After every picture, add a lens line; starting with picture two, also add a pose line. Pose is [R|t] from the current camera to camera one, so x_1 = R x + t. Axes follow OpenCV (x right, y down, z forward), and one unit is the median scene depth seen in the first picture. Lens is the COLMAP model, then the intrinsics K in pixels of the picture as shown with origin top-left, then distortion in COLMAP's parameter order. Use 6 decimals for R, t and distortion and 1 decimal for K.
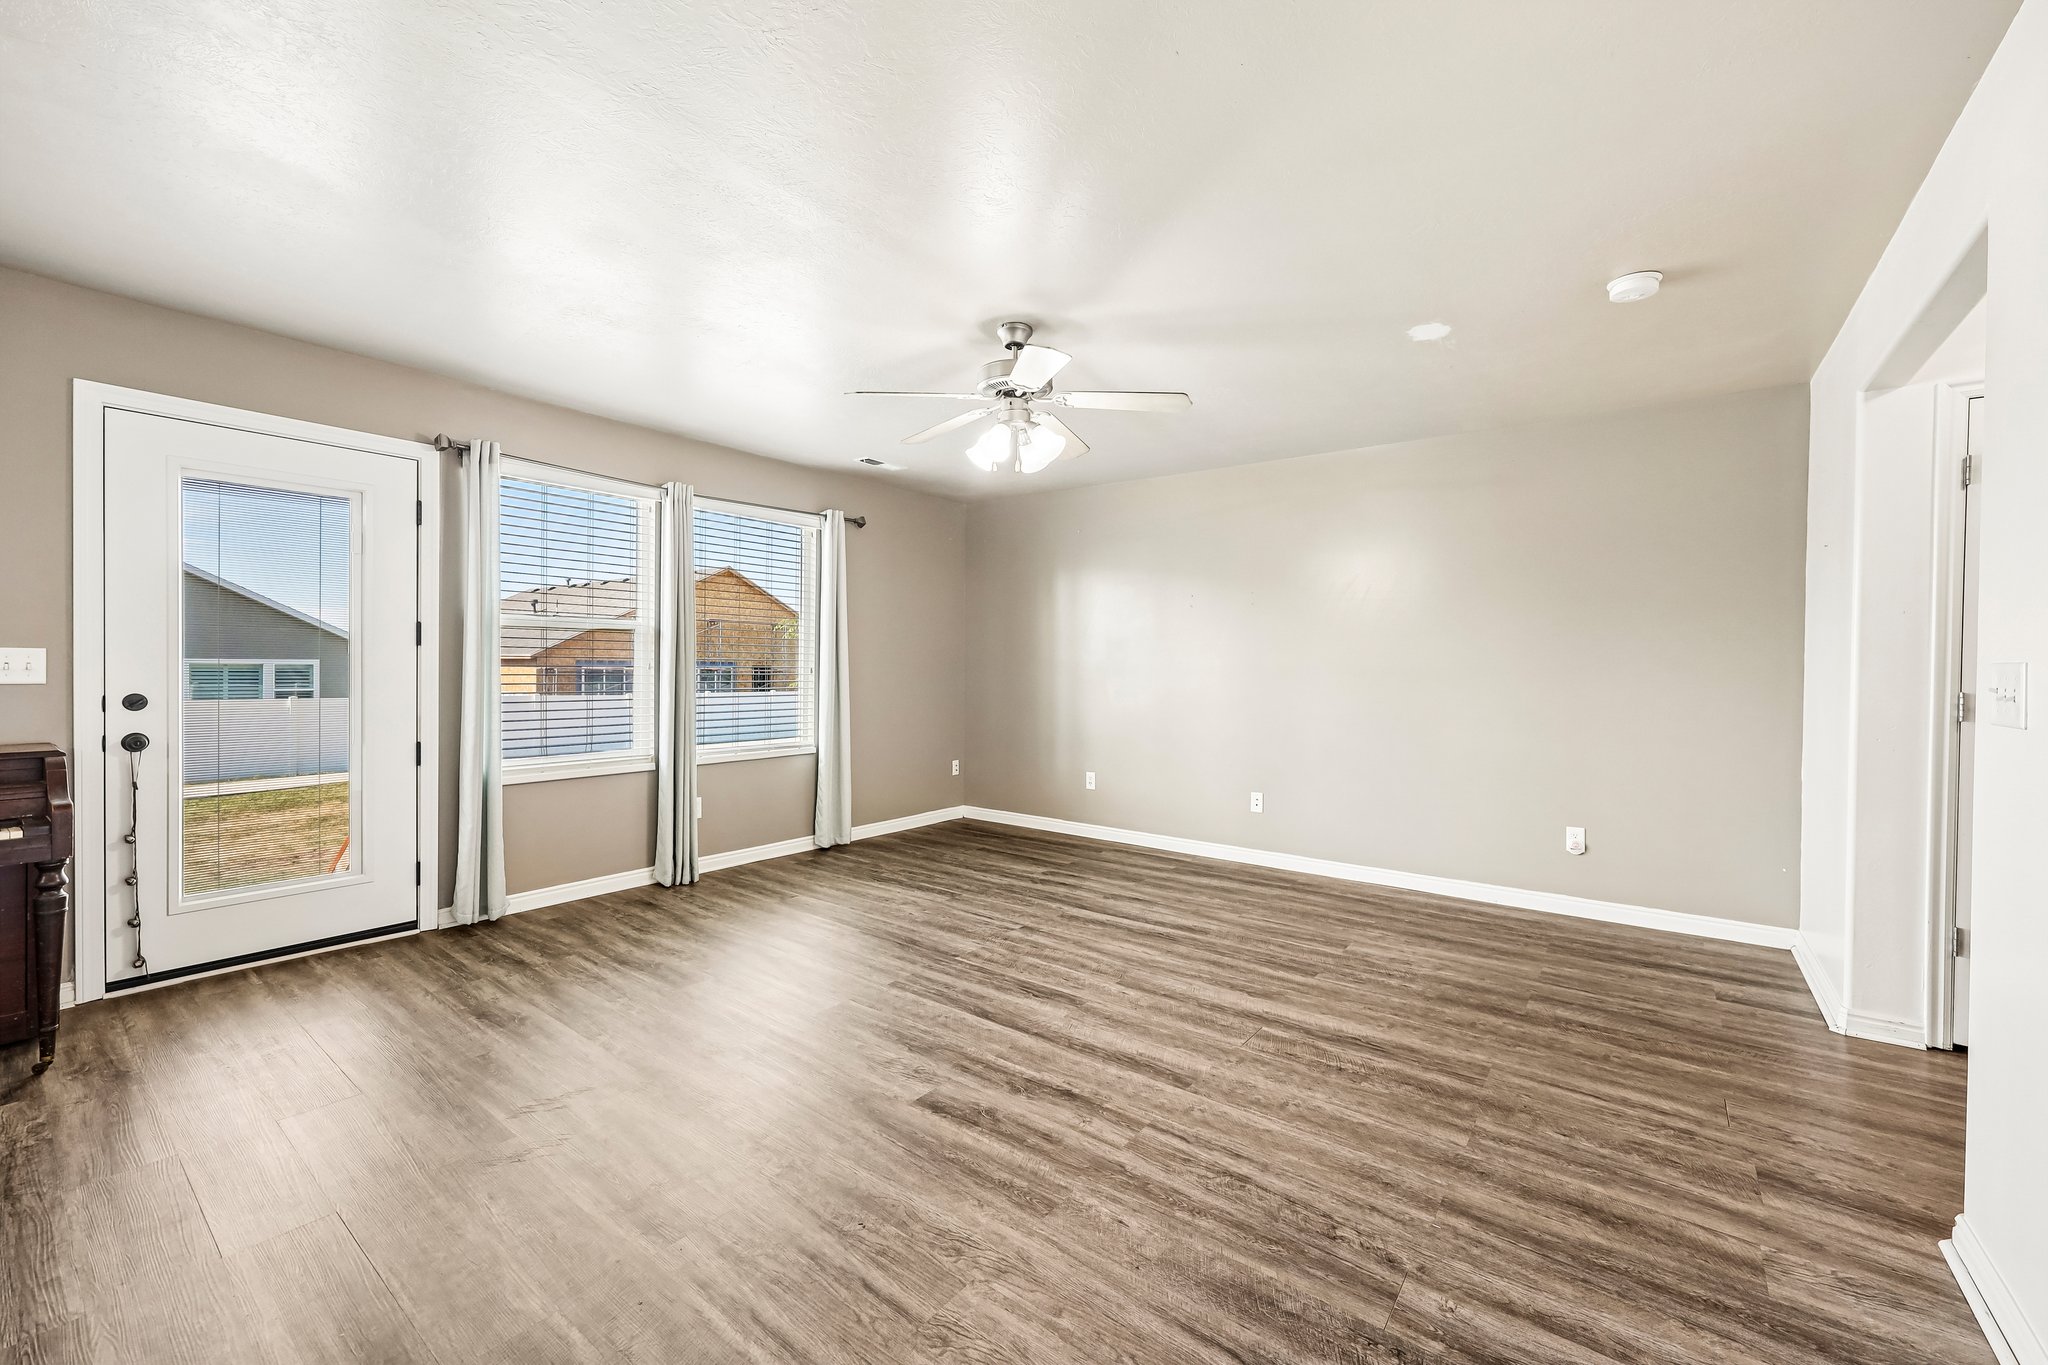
lens RADIAL K [[825.9, 0, 1016.0], [0, 825.9, 675.2], [0, 0, 1]] dist [-0.002995, 0.000710]
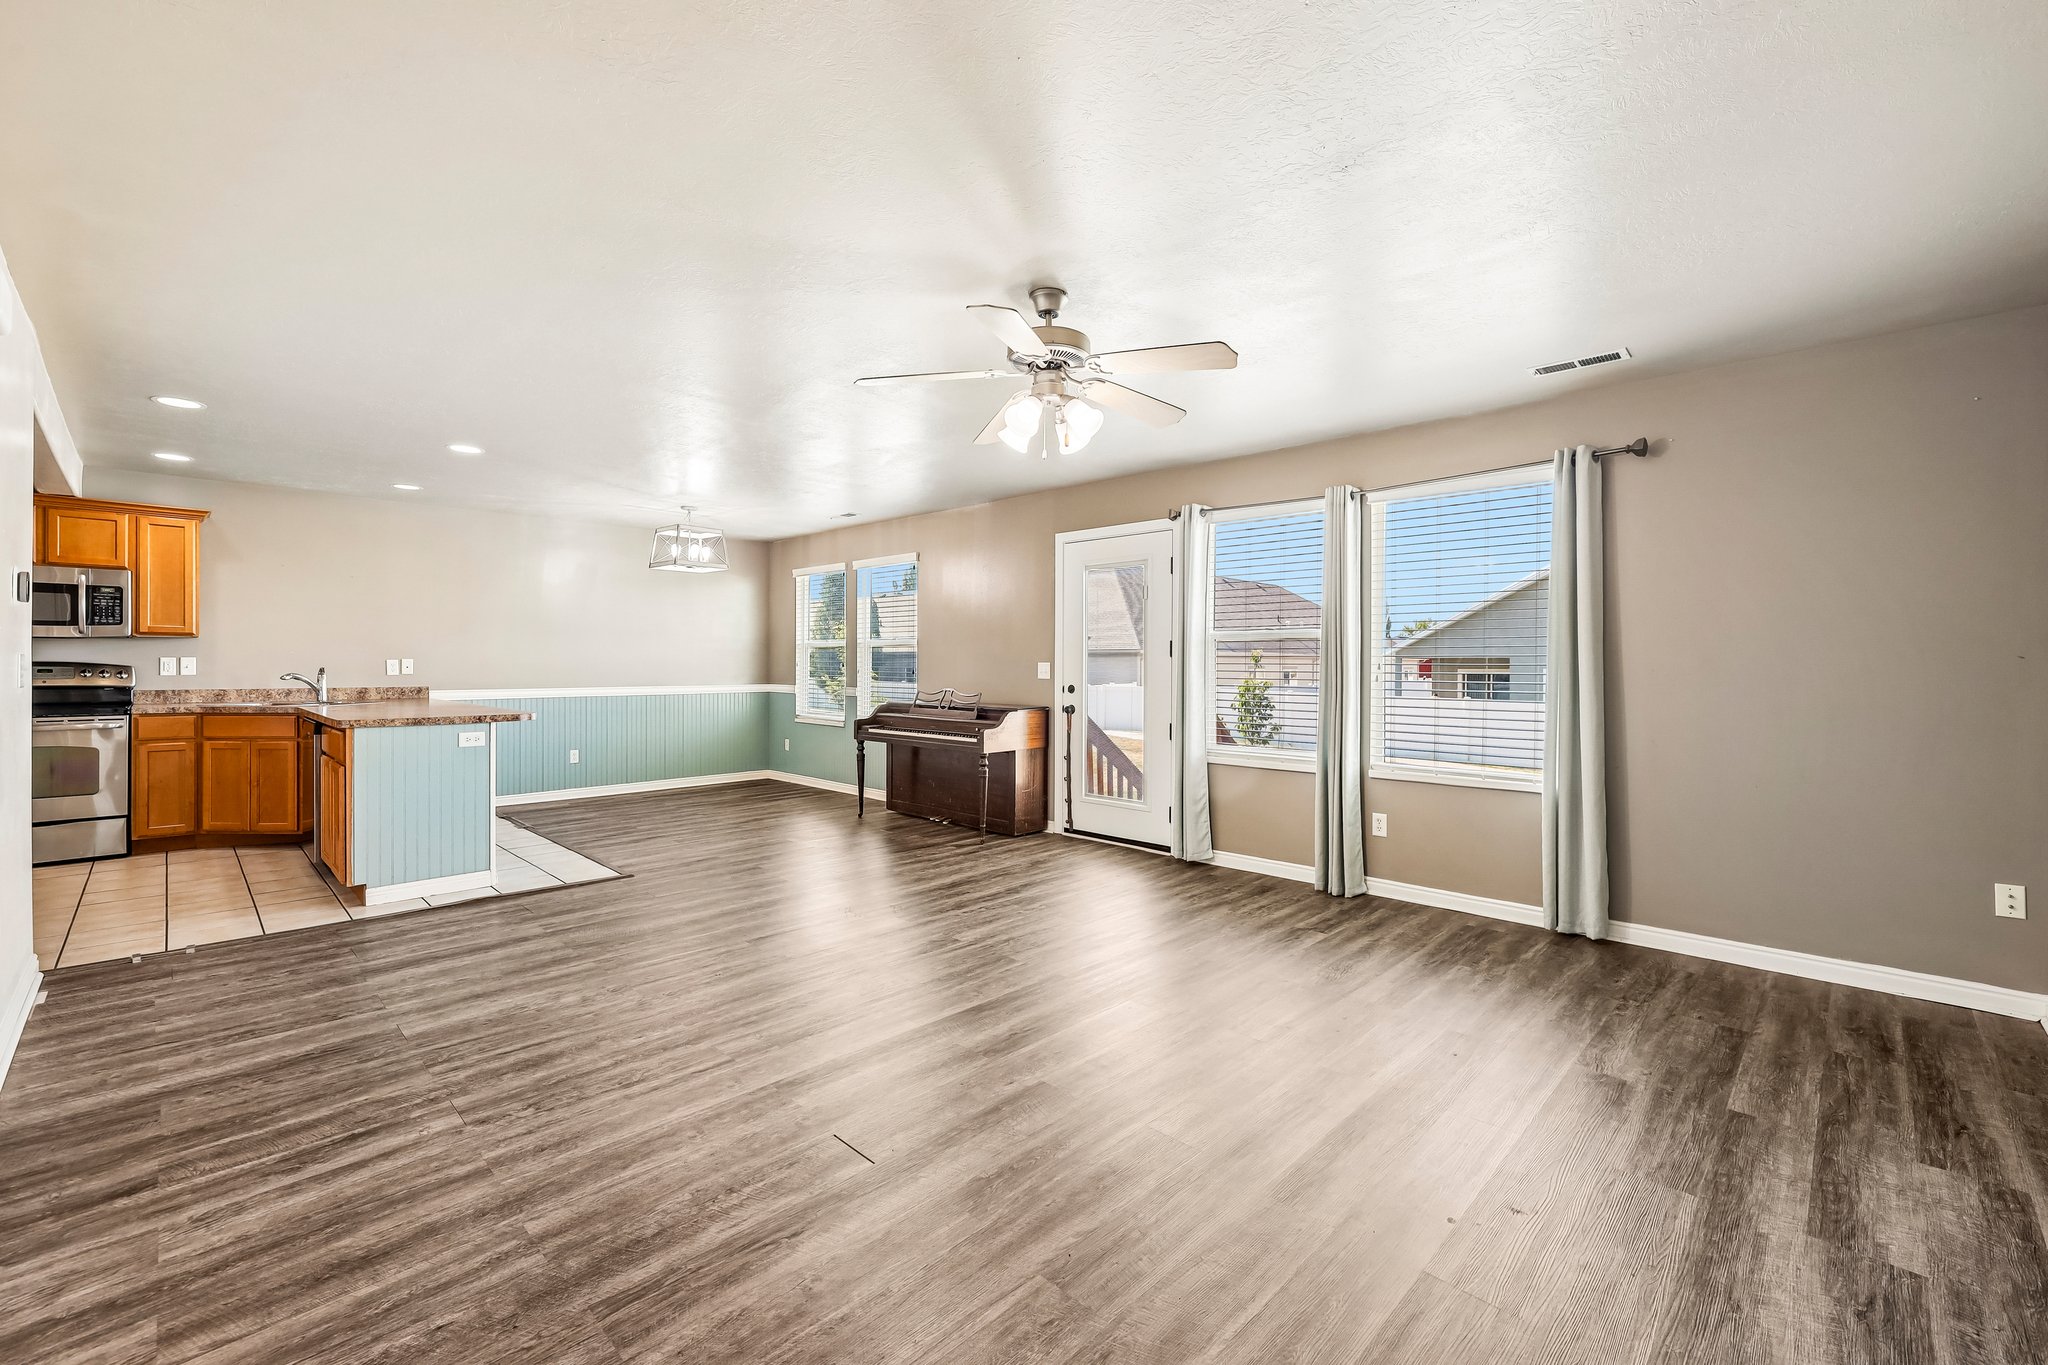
lens RADIAL K [[825.9, 0, 1022.9], [0, 825.9, 677.4], [0, 0, 1]] dist [-0.002995, 0.000710]
pose [[-0.104343, 0.007694, -0.994512, 0.810602], [-0.017125, 0.999808, 0.009532, -0.011226], [0.994394, 0.018025, -0.104191, 0.964249]]
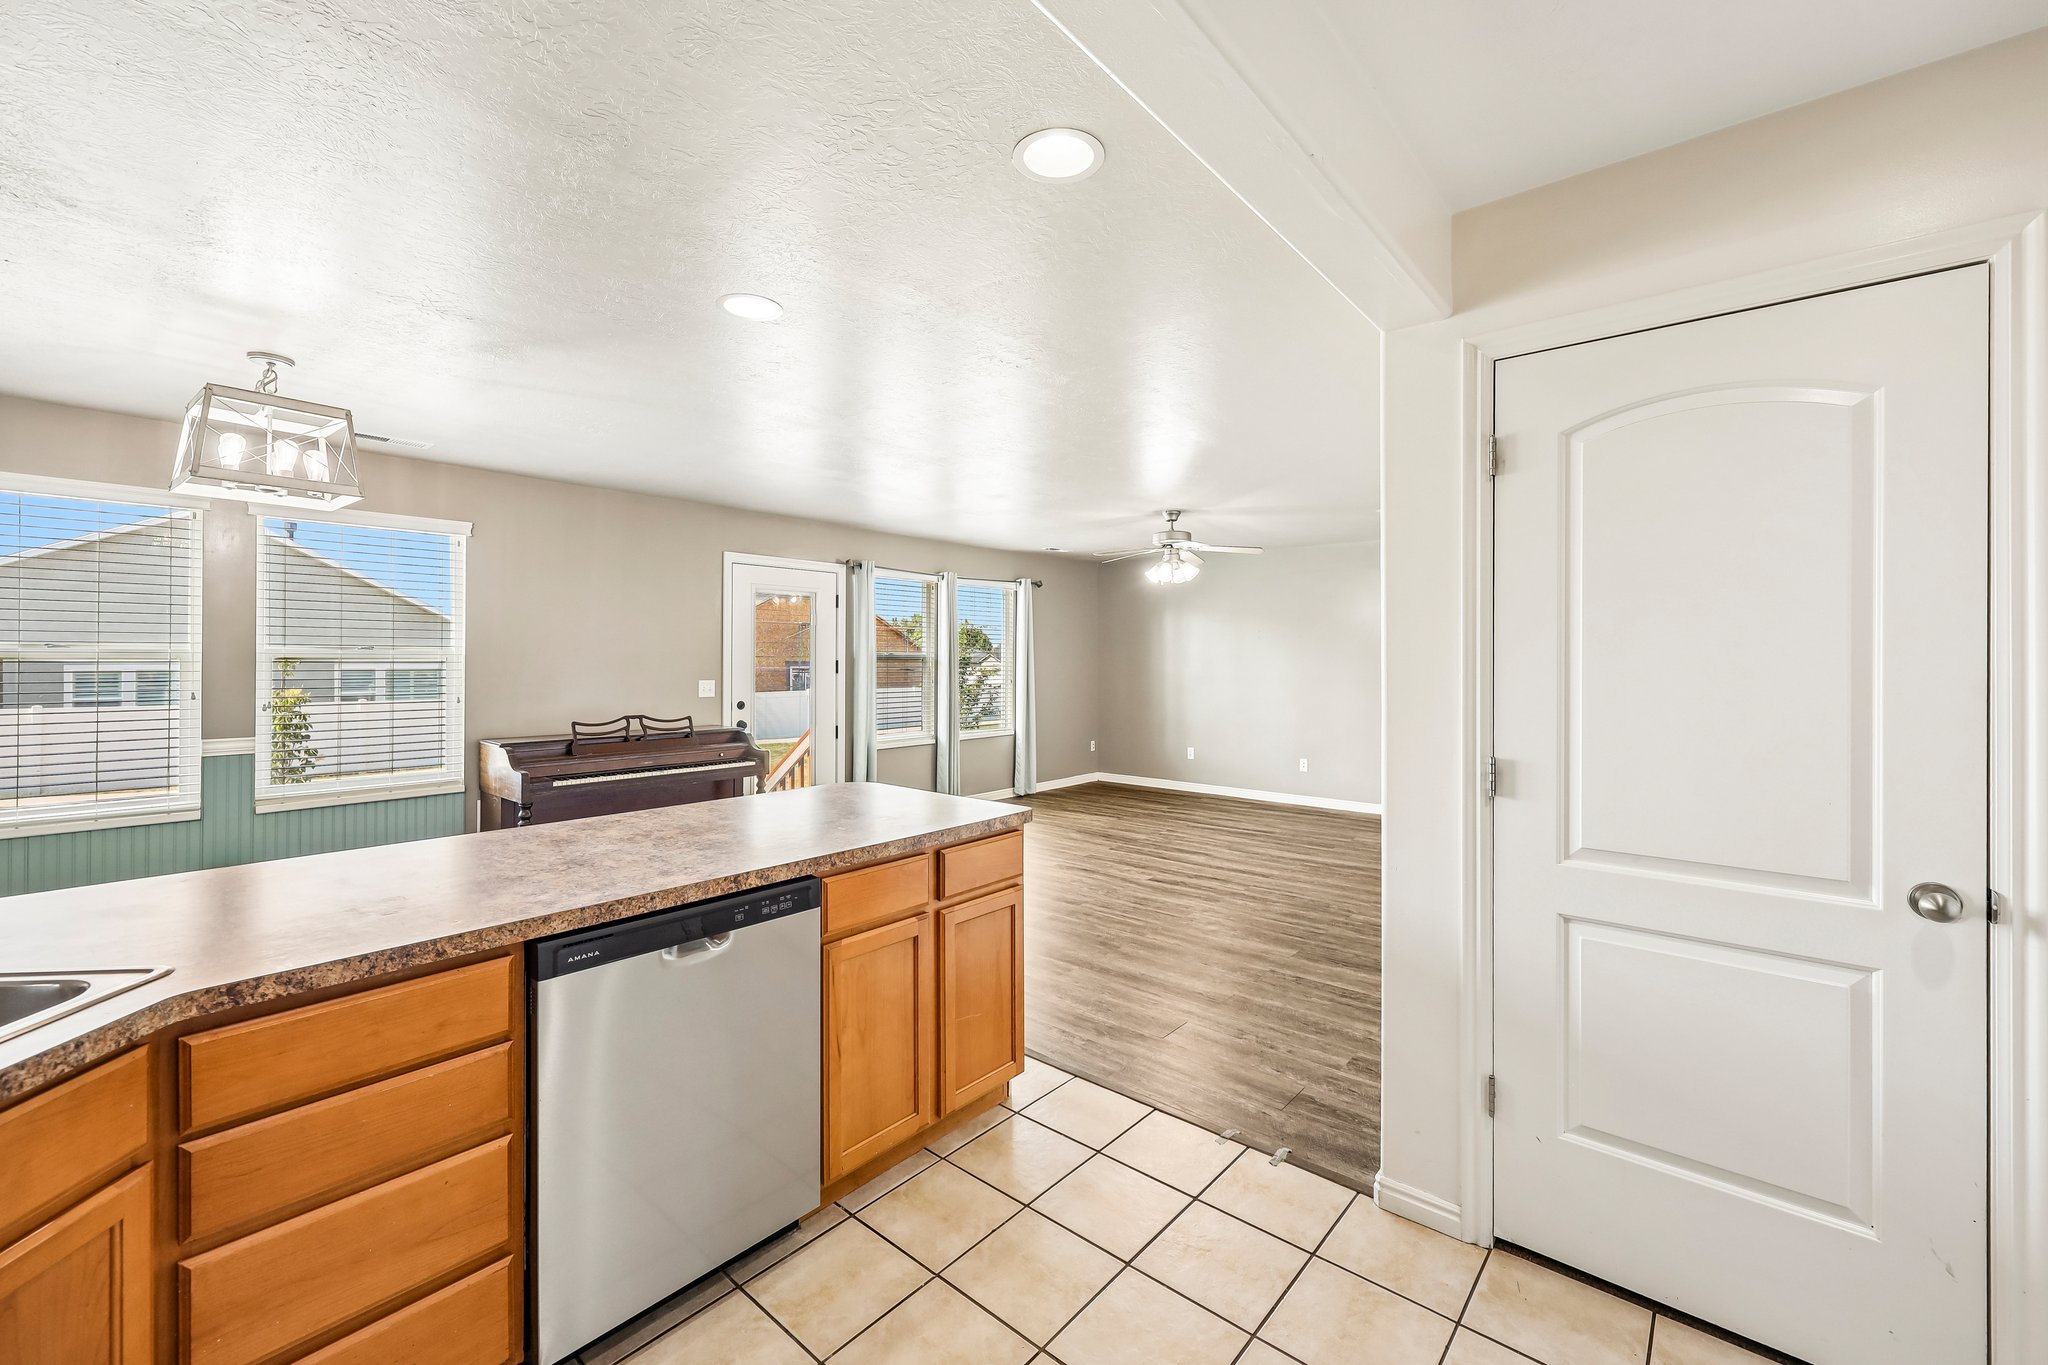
lens RADIAL K [[825.9, 0, 1010.5], [0, 825.9, 651.9], [0, 0, 1]] dist [-0.002995, 0.000710]
pose [[0.997740, -0.006846, -0.066844, -0.231609], [0.005536, 0.999789, -0.019768, -0.048518], [0.066966, 0.019353, 0.997568, -0.887434]]
